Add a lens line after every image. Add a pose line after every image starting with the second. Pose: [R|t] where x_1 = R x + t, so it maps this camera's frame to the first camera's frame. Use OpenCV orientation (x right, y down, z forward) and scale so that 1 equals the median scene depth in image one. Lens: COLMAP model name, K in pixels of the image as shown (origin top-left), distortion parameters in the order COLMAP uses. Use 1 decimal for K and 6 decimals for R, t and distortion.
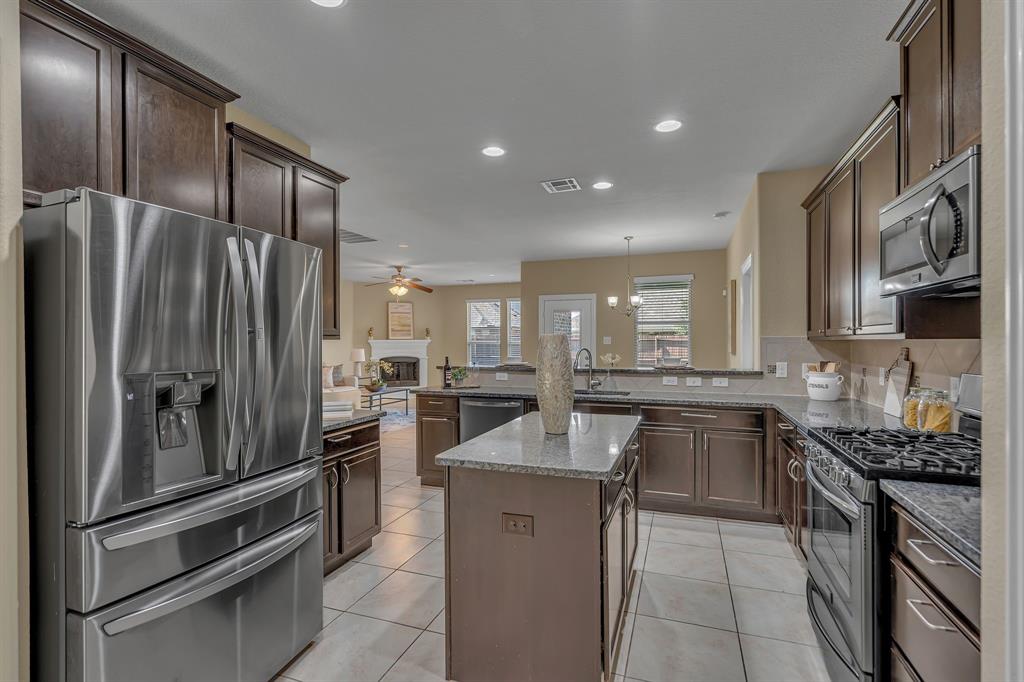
lens RADIAL K [[477.2, 0, 515.8], [0, 477.2, 340.8], [0, 0, 1]] dist [-0.004042, 0.001532]
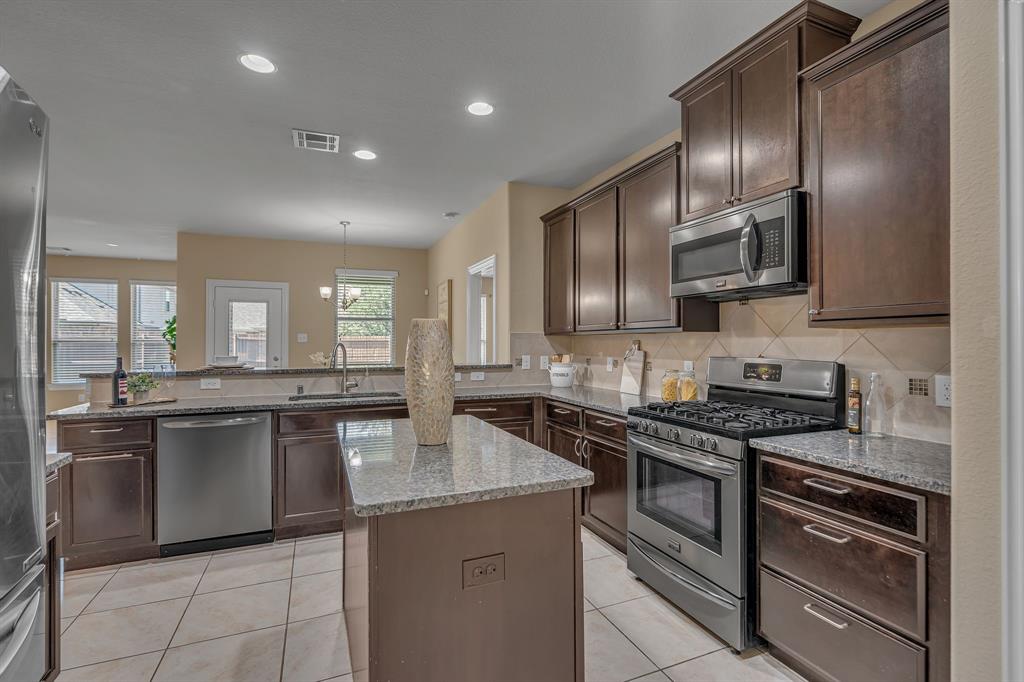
lens RADIAL K [[477.2, 0, 517.8], [0, 477.2, 341.1], [0, 0, 1]] dist [-0.004042, 0.001532]
pose [[0.737304, 0.003070, 0.675555, -0.181846], [-0.001177, 0.999994, -0.003260, 0.013008], [-0.675560, 0.001608, 0.737303, 0.166470]]
